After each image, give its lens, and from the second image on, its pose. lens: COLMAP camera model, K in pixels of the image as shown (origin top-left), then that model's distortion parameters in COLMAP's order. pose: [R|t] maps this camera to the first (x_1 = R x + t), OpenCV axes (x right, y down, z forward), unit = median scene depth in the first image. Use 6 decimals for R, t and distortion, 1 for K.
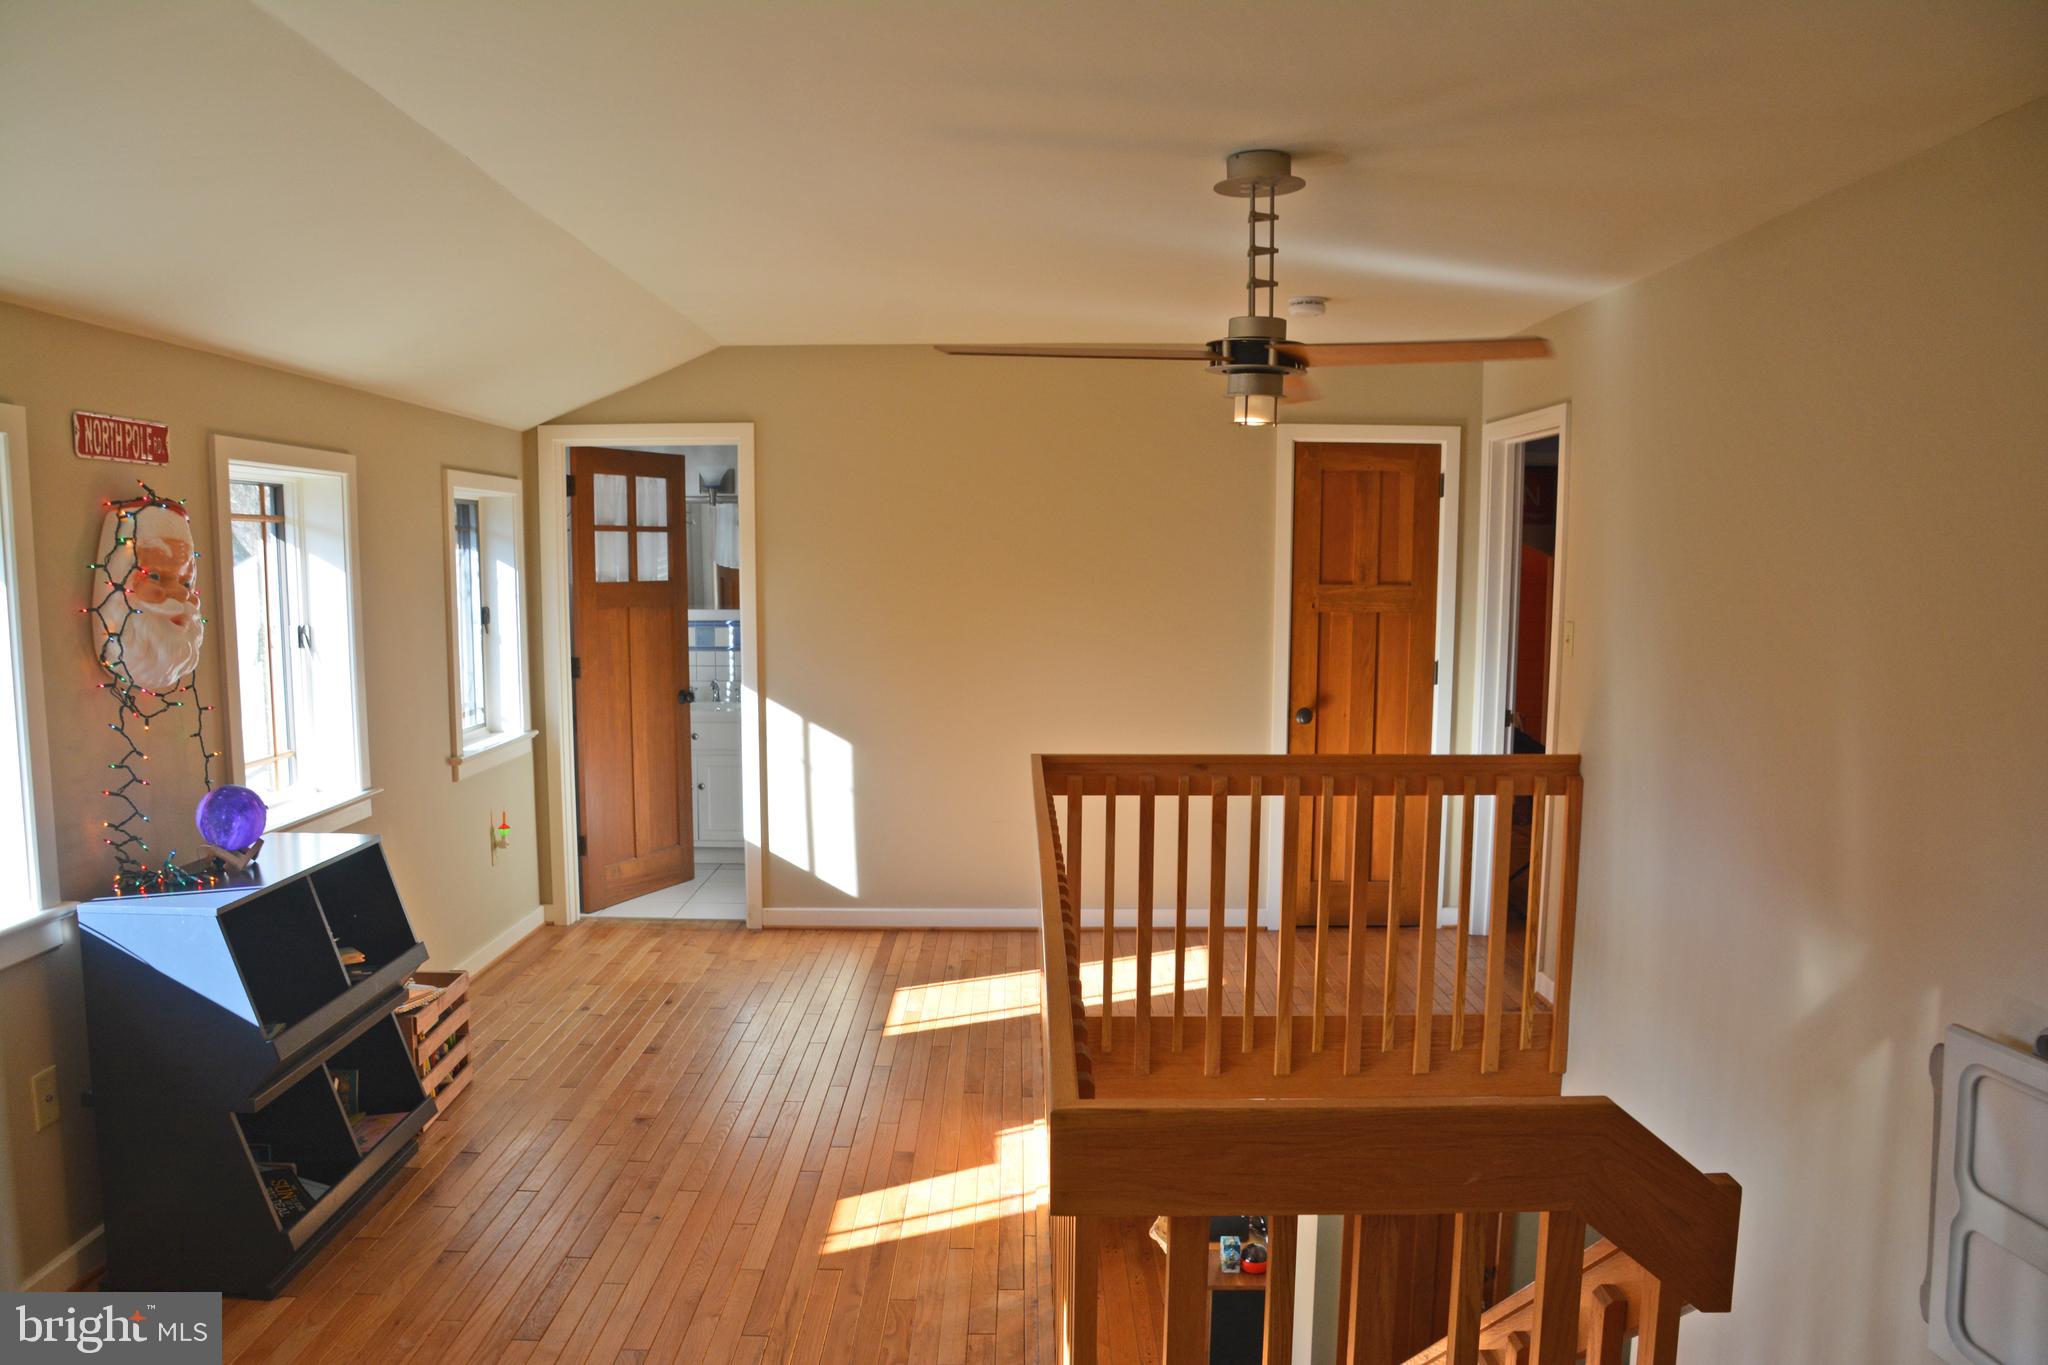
lens RADIAL K [[1456.1, 0, 1026.3], [0, 1456.1, 701.2], [0, 0, 1]] dist [-0.128007, 0.075895]
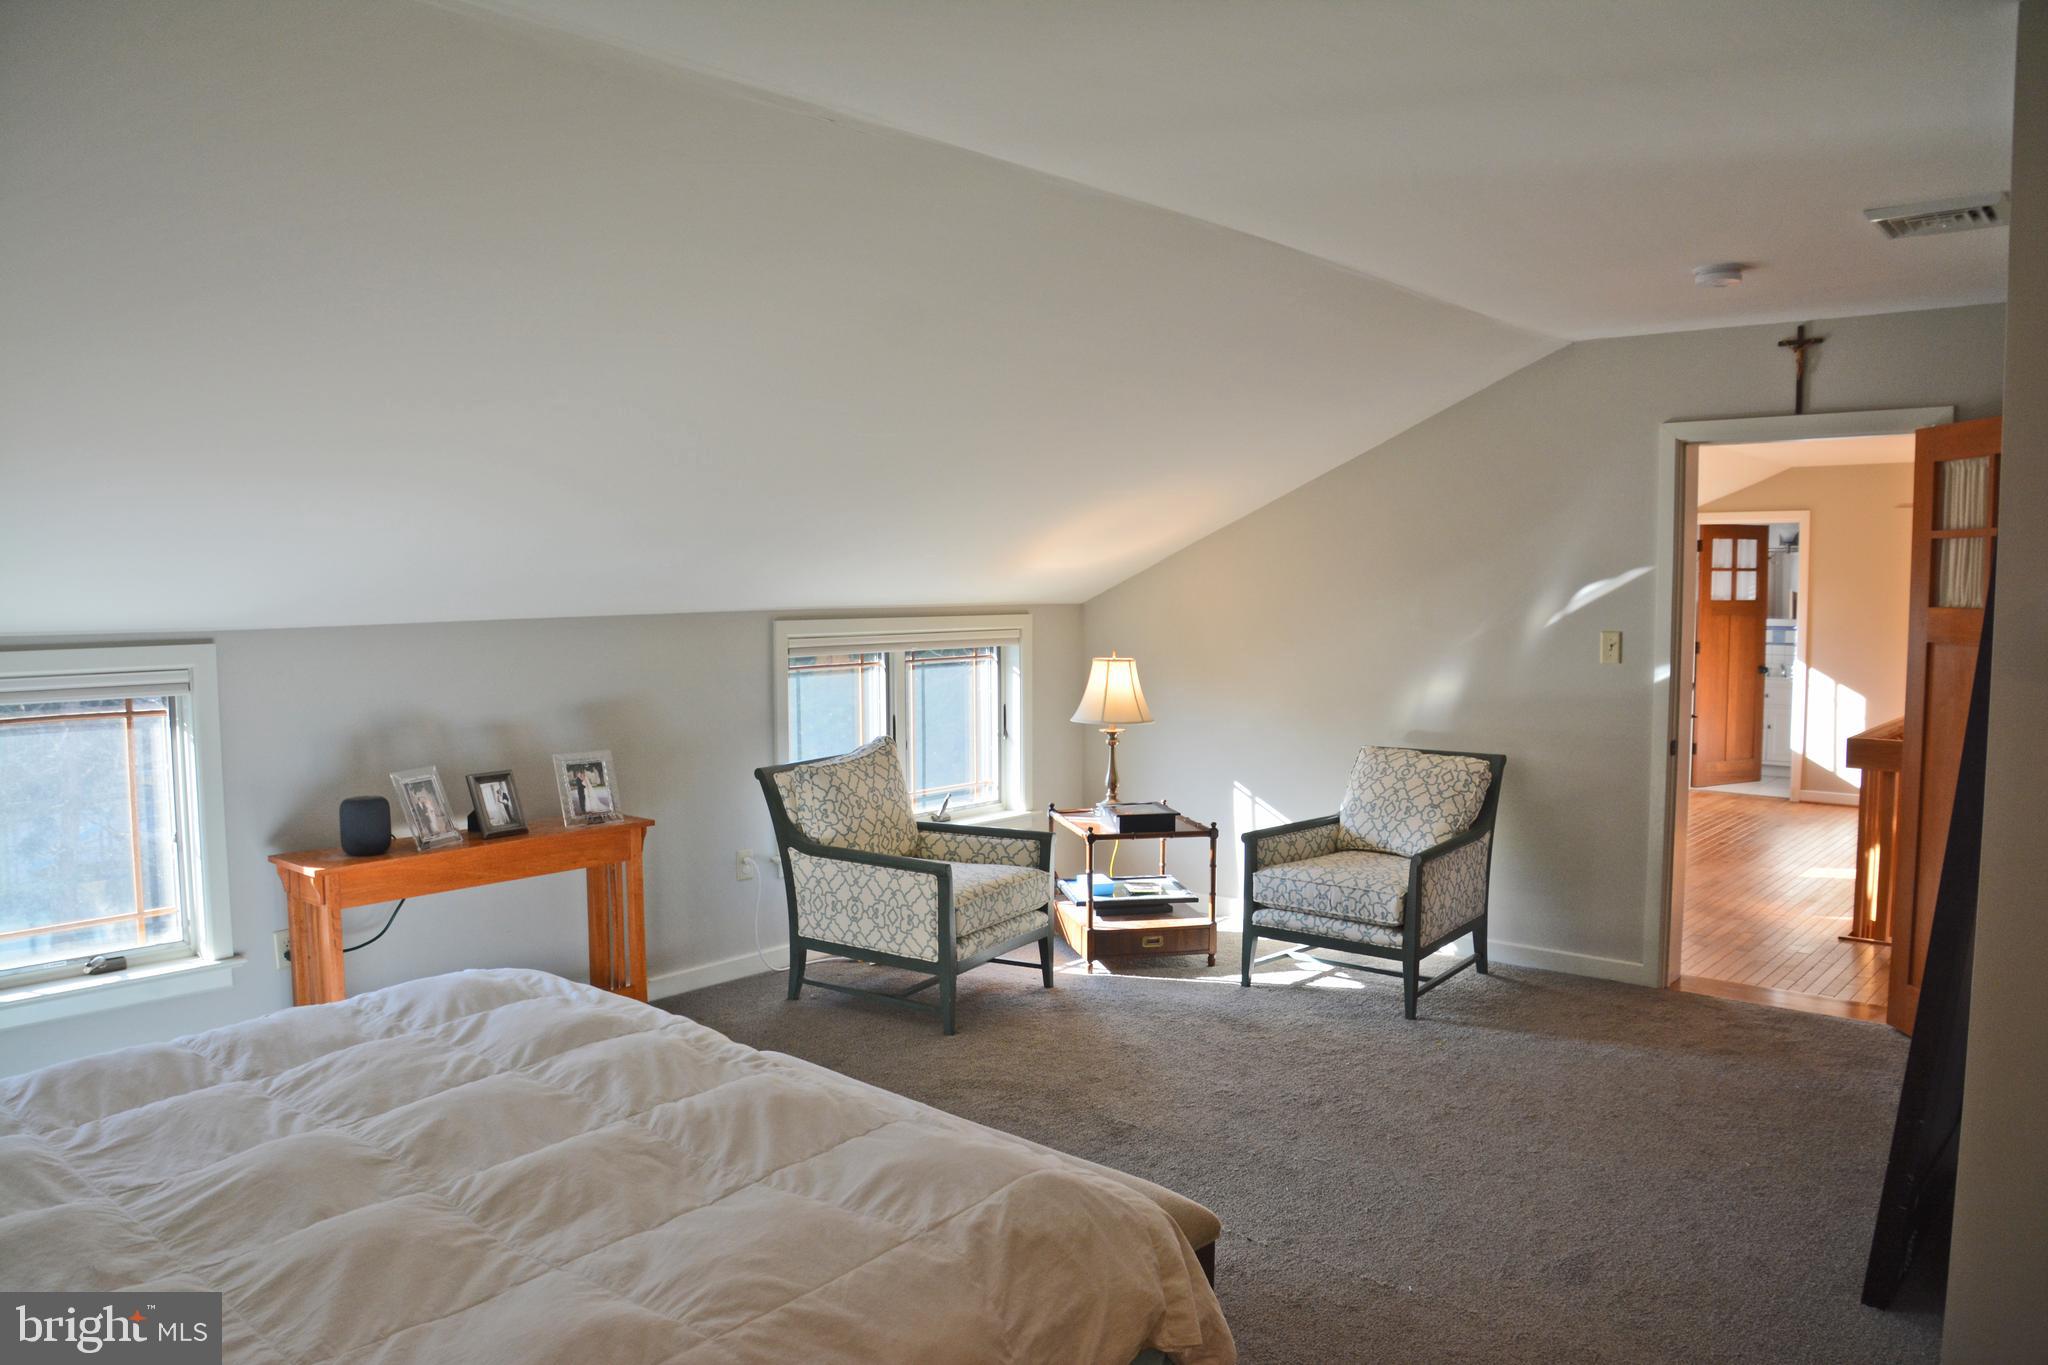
lens RADIAL K [[1456.1, 0, 1021.2], [0, 1456.1, 698.7], [0, 0, 1]] dist [-0.128007, 0.075895]
pose [[0.748215, 0.049362, -0.661618, 0.209221], [-0.063669, 0.997968, 0.002454, 0.082344], [0.660394, 0.040288, 0.749837, -0.802207]]
